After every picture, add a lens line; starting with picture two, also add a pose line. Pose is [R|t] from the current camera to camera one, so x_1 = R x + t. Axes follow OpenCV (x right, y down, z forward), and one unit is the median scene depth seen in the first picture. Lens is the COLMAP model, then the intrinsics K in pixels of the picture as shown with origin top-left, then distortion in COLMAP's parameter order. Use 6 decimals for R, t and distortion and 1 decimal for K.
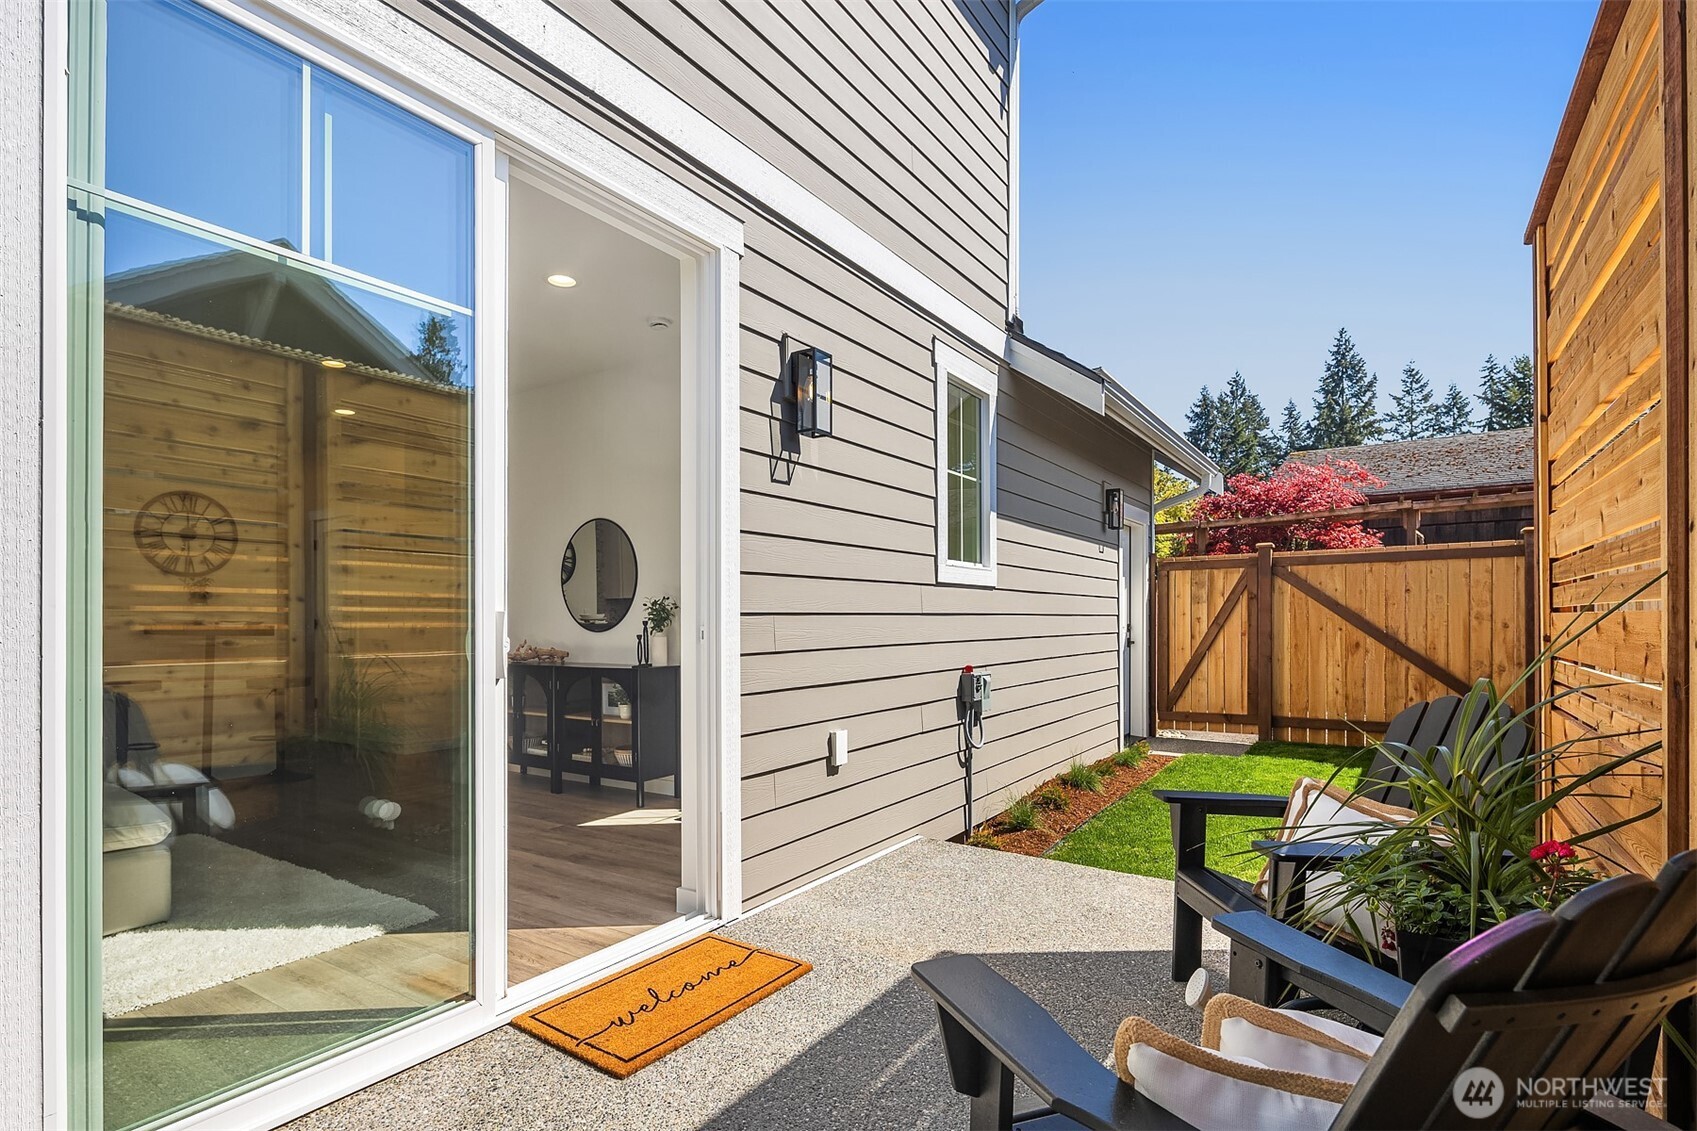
lens RADIAL K [[828.8, 0, 841.8], [0, 828.8, 506.2], [0, 0, 1]] dist [0.001164, 0.000067]
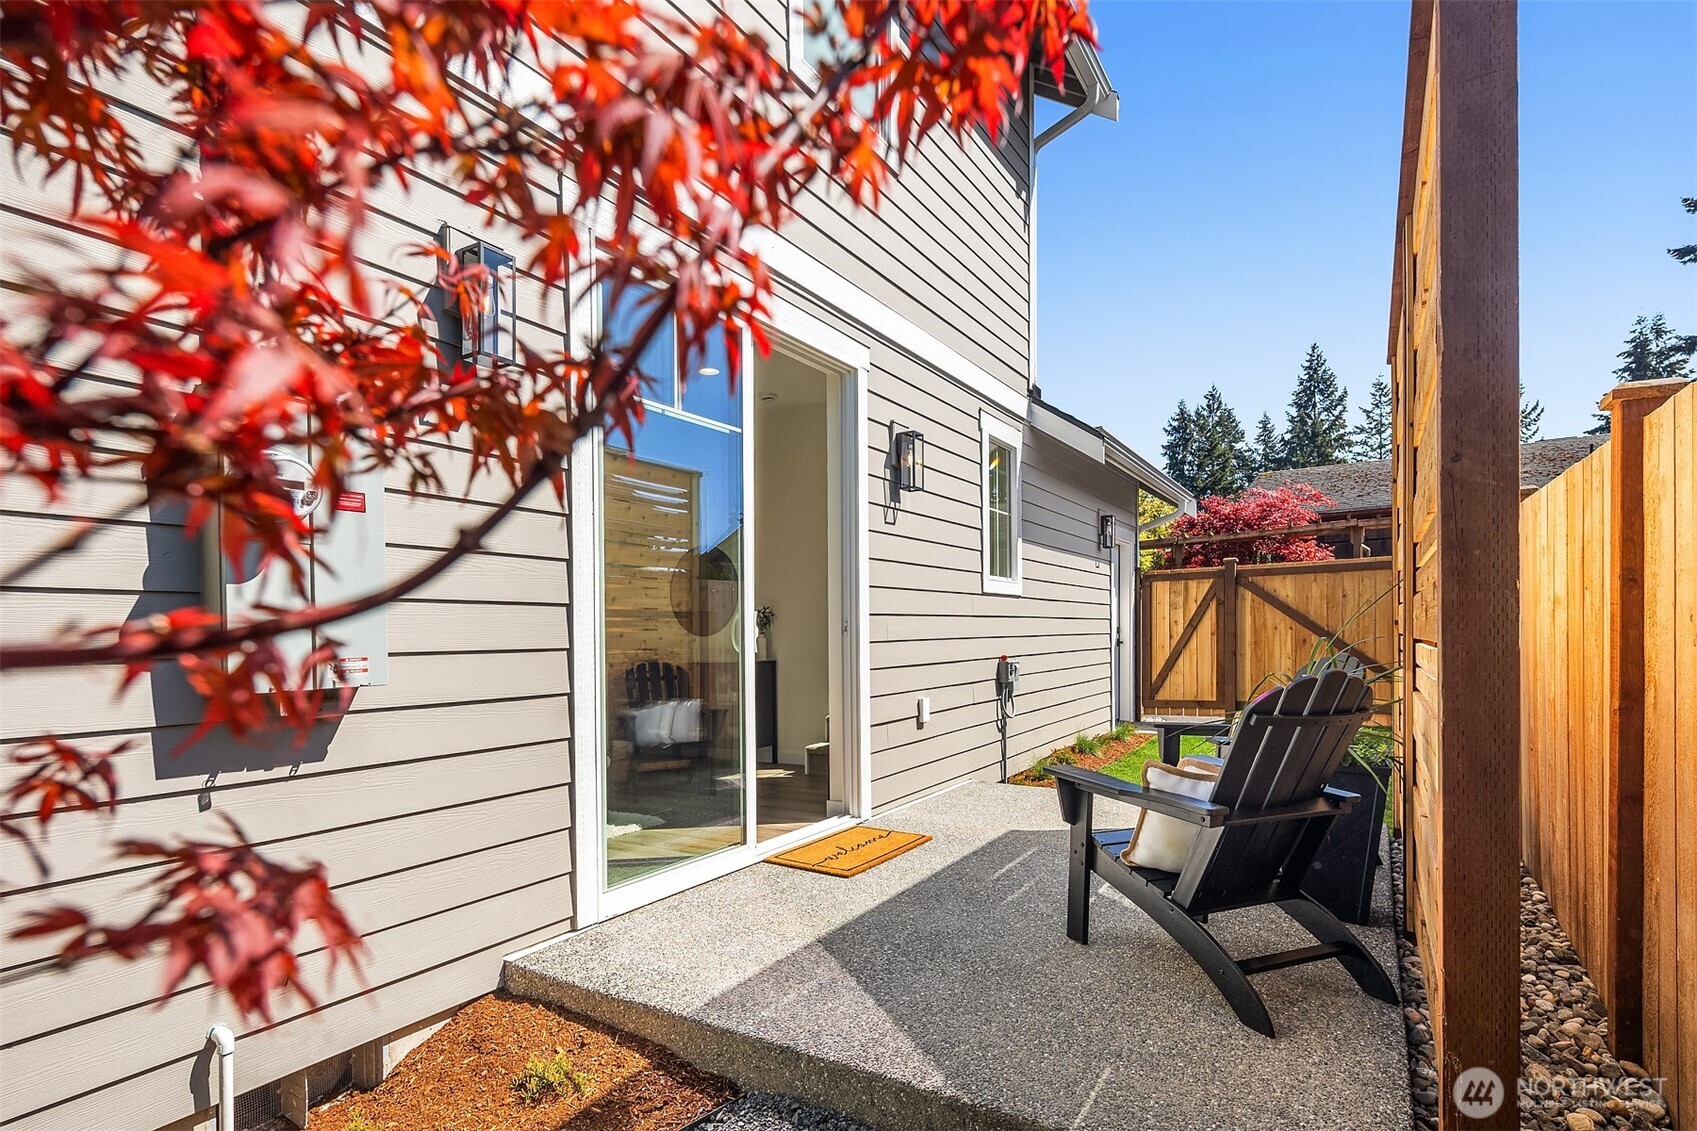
lens RADIAL K [[832.6, 0, 854.1], [0, 832.6, 537.1], [0, 0, 1]] dist [0.001684, -0.000651]
pose [[0.999265, -0.009486, 0.037139, -0.091757], [0.008754, 0.999765, 0.019812, -0.016660], [-0.037318, -0.019472, 0.999114, -0.215172]]
